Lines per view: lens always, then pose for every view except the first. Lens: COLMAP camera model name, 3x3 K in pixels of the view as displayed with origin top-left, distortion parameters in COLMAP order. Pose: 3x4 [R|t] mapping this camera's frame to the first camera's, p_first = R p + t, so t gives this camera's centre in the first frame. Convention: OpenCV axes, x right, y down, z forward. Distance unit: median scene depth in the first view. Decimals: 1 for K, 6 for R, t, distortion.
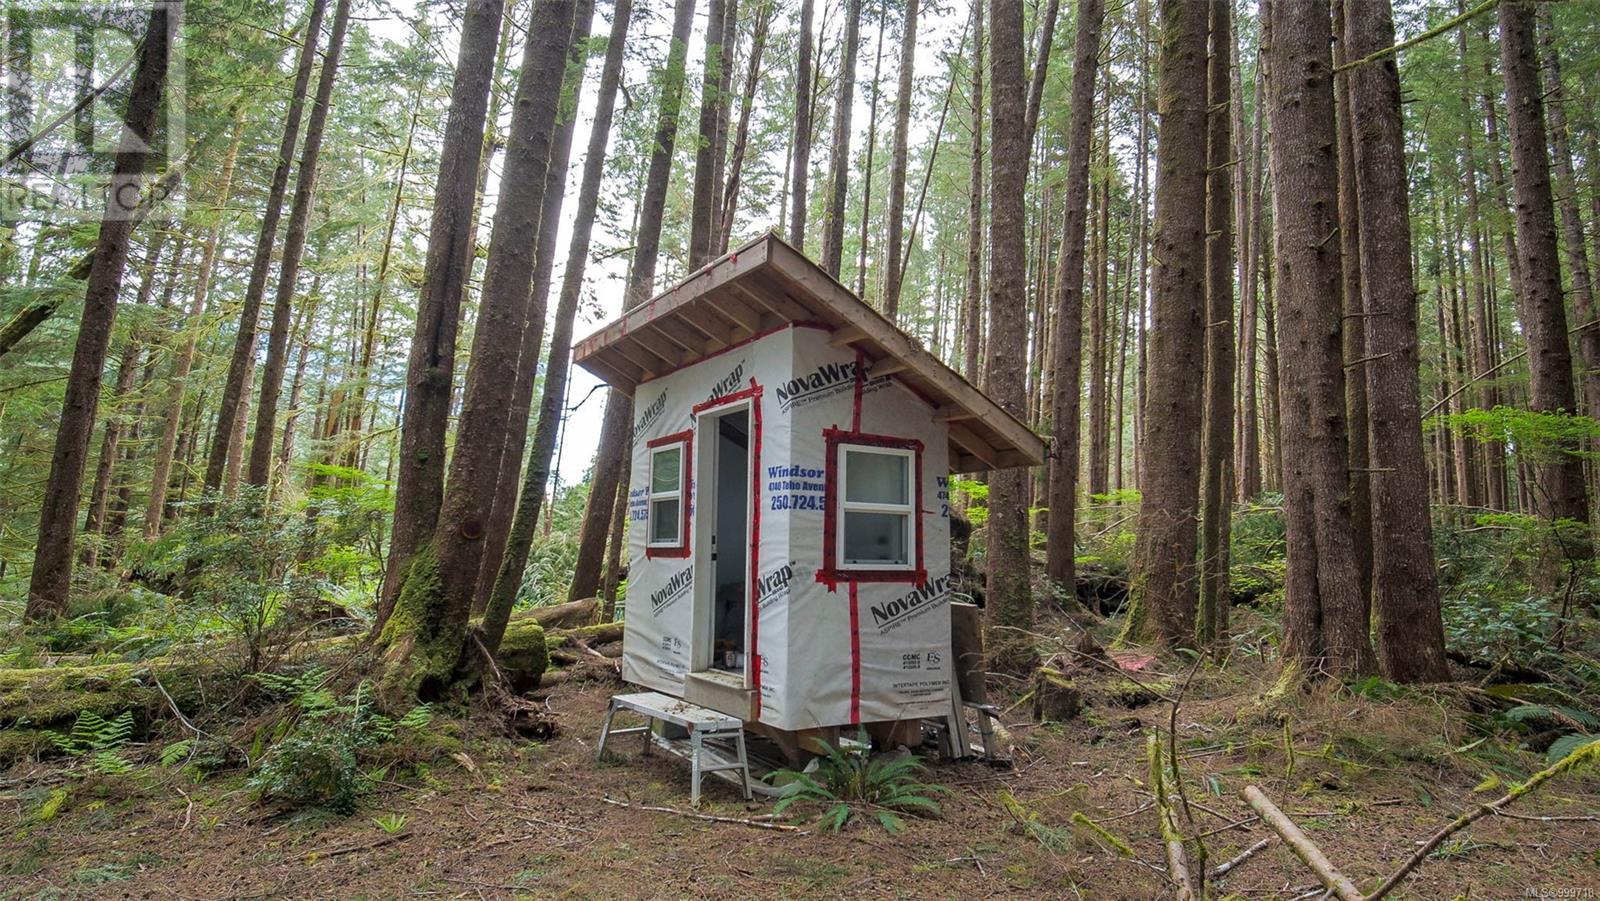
lens RADIAL K [[919.2, 0, 796.6], [0, 919.2, 453.2], [0, 0, 1]] dist [-0.015086, 0.000221]
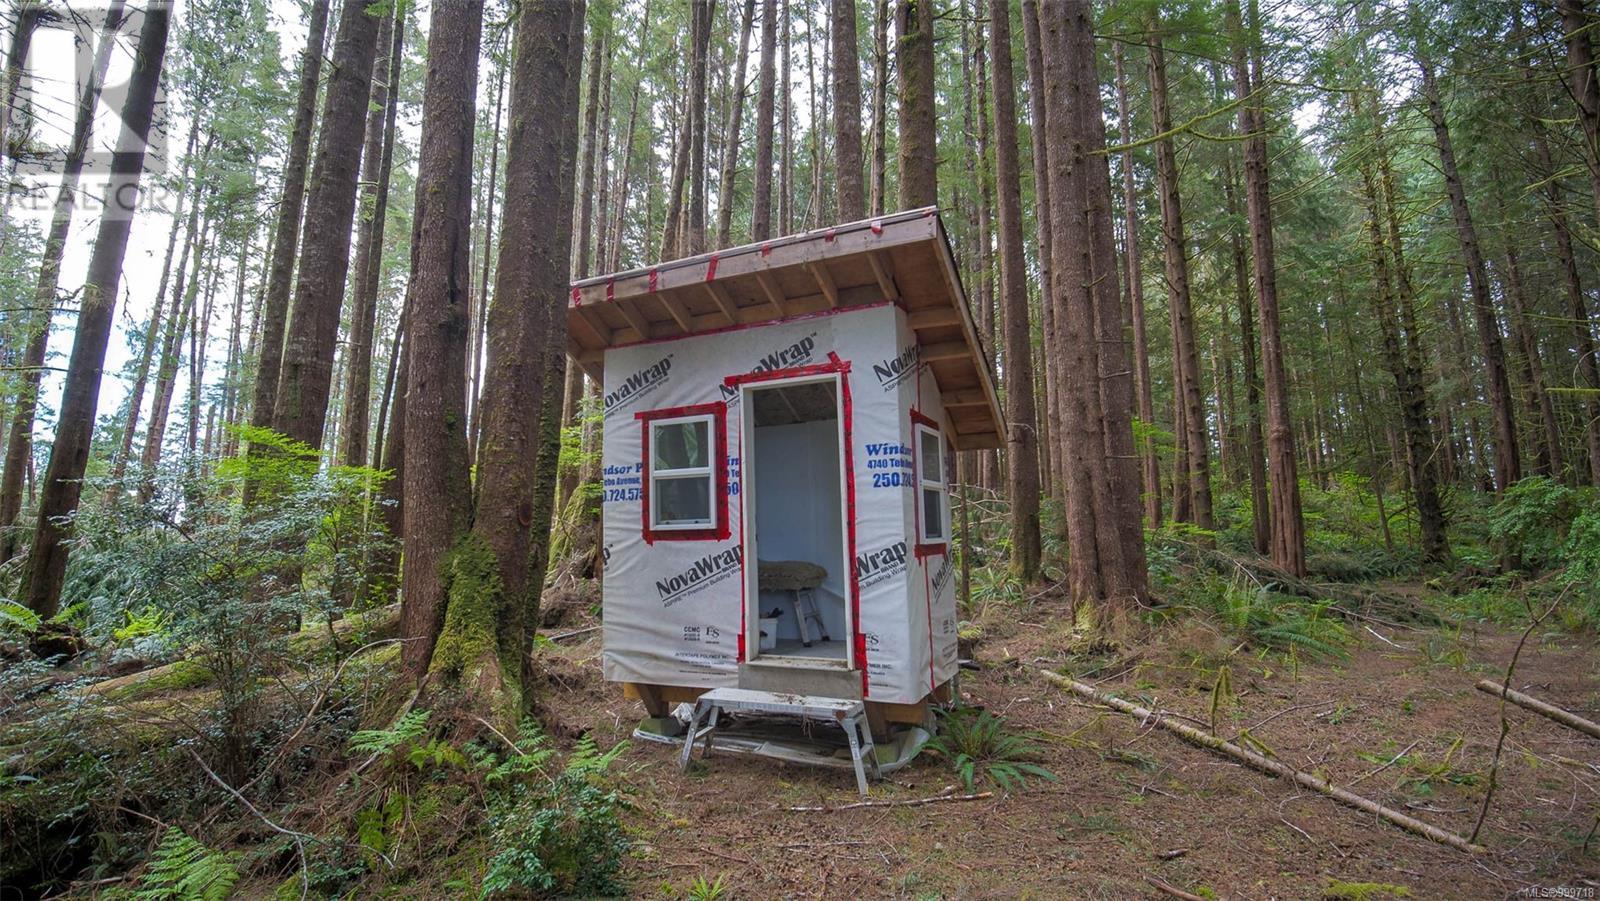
lens RADIAL K [[844.3, 0, 734.0], [0, 844.3, 460.5], [0, 0, 1]] dist [-0.016548, -0.000944]
pose [[0.843712, 0.013789, 0.536619, -0.559776], [-0.028249, 0.999425, 0.018734, 0.017123], [-0.536052, -0.030965, 0.843617, 0.270116]]
